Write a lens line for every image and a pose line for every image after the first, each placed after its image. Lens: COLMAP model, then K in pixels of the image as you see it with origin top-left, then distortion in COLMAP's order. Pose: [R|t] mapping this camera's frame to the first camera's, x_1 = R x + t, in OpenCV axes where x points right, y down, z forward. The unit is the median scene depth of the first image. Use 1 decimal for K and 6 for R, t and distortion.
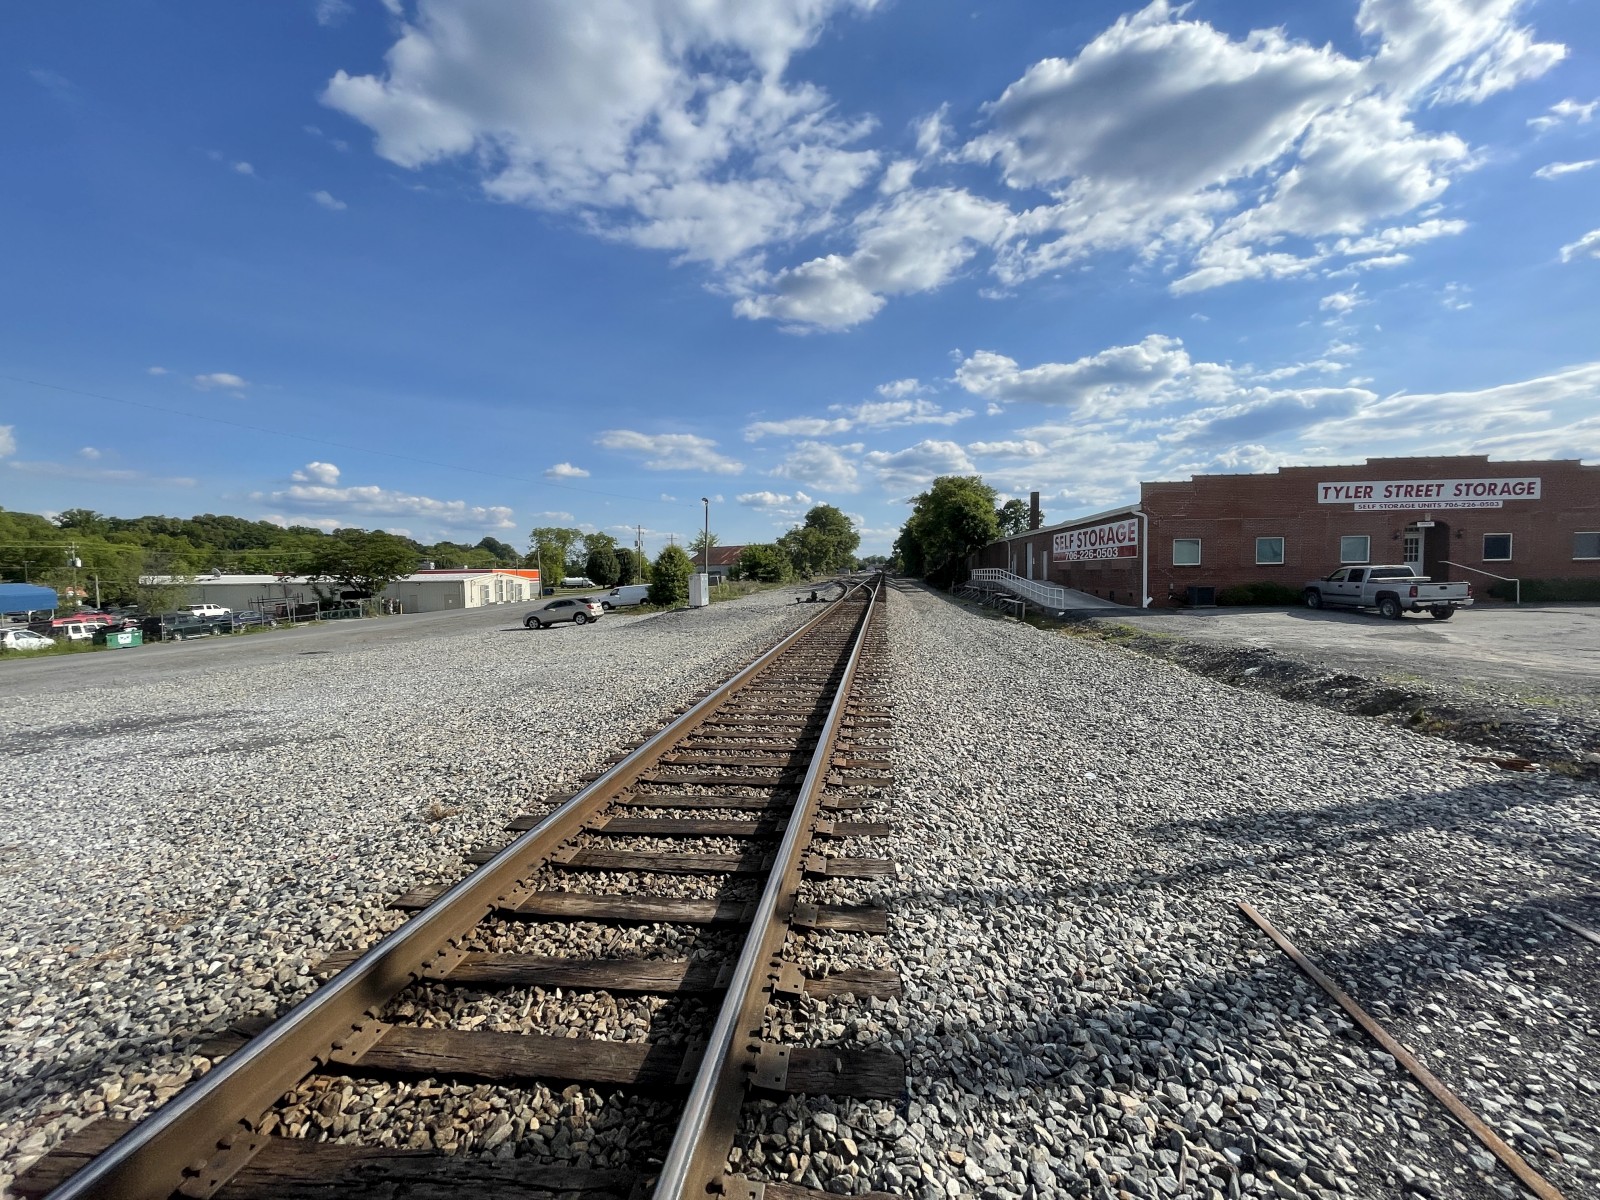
lens RADIAL K [[641.8, 0, 808.7], [0, 641.8, 612.2], [0, 0, 1]] dist [-0.005760, -0.000871]
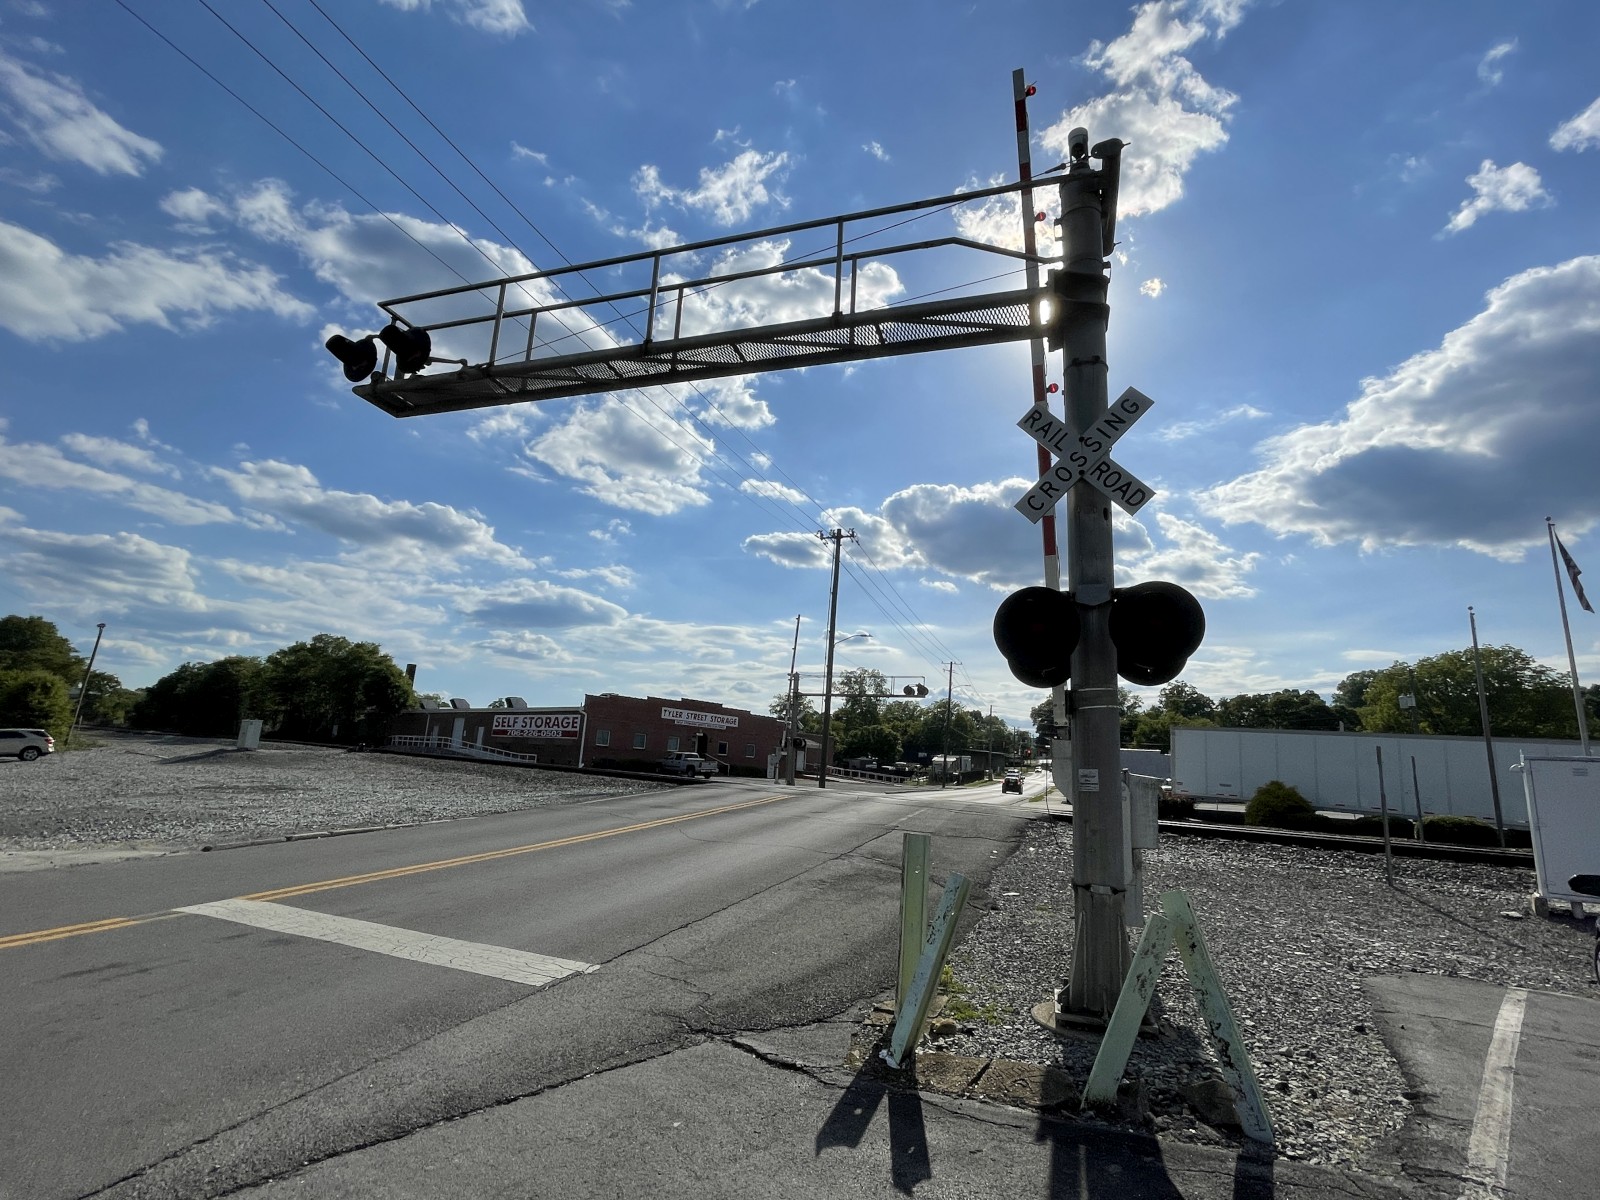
lens RADIAL K [[764.4, 0, 802.3], [0, 764.4, 599.8], [0, 0, 1]] dist [-0.000851, -0.000204]
pose [[0.579695, 0.230412, 0.781578, -0.795302], [-0.019550, 0.962844, -0.269350, 0.093152], [-0.814599, 0.140861, 0.562660, -0.650629]]
